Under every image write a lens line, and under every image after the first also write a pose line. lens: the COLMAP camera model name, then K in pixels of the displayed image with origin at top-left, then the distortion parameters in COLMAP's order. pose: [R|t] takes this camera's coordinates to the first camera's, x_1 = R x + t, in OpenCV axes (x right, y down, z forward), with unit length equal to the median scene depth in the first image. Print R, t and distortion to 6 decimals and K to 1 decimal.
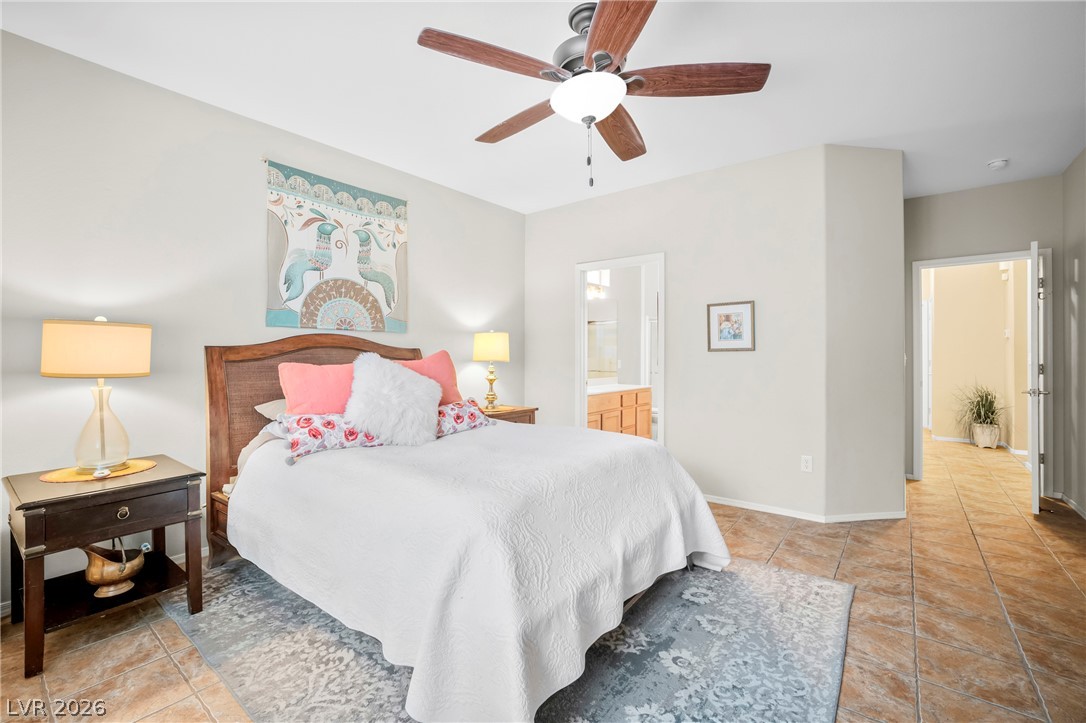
lens RADIAL K [[472.7, 0, 536.1], [0, 472.7, 354.6], [0, 0, 1]] dist [-0.034470, 0.002953]
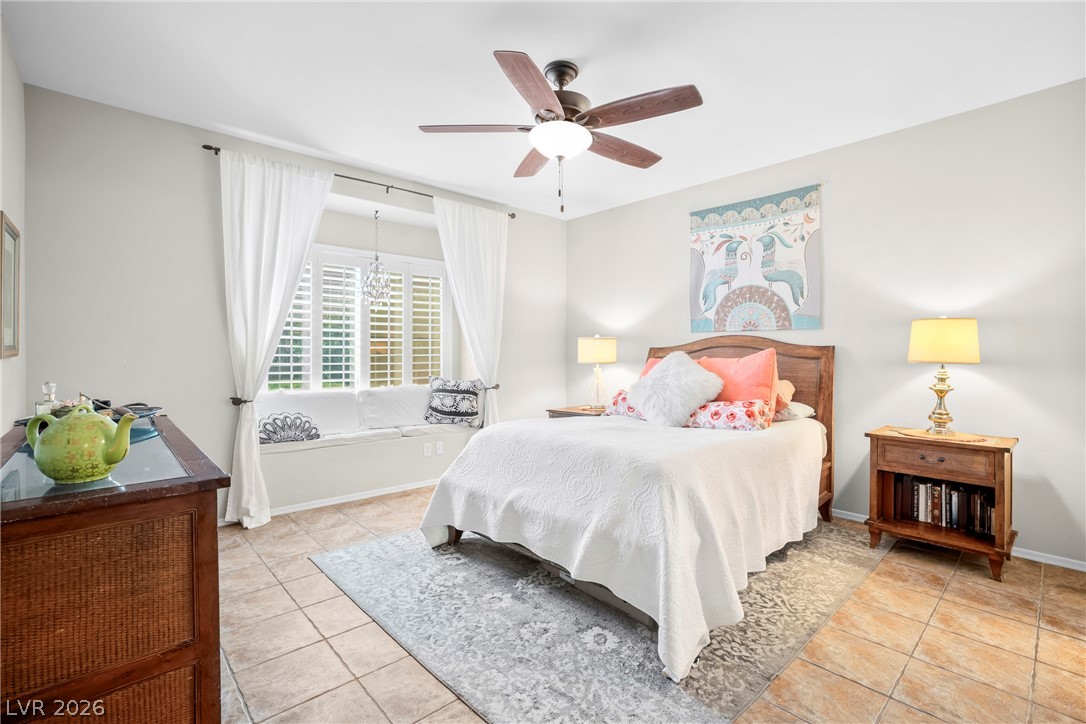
lens RADIAL K [[492.5, 0, 540.0], [0, 492.5, 357.1], [0, 0, 1]] dist [-0.045439, -0.000353]
pose [[-0.166006, 0.010714, -0.986066, 0.857274], [0.000671, 0.999942, 0.010752, -0.002571], [0.986124, 0.001124, -0.166004, 0.725953]]
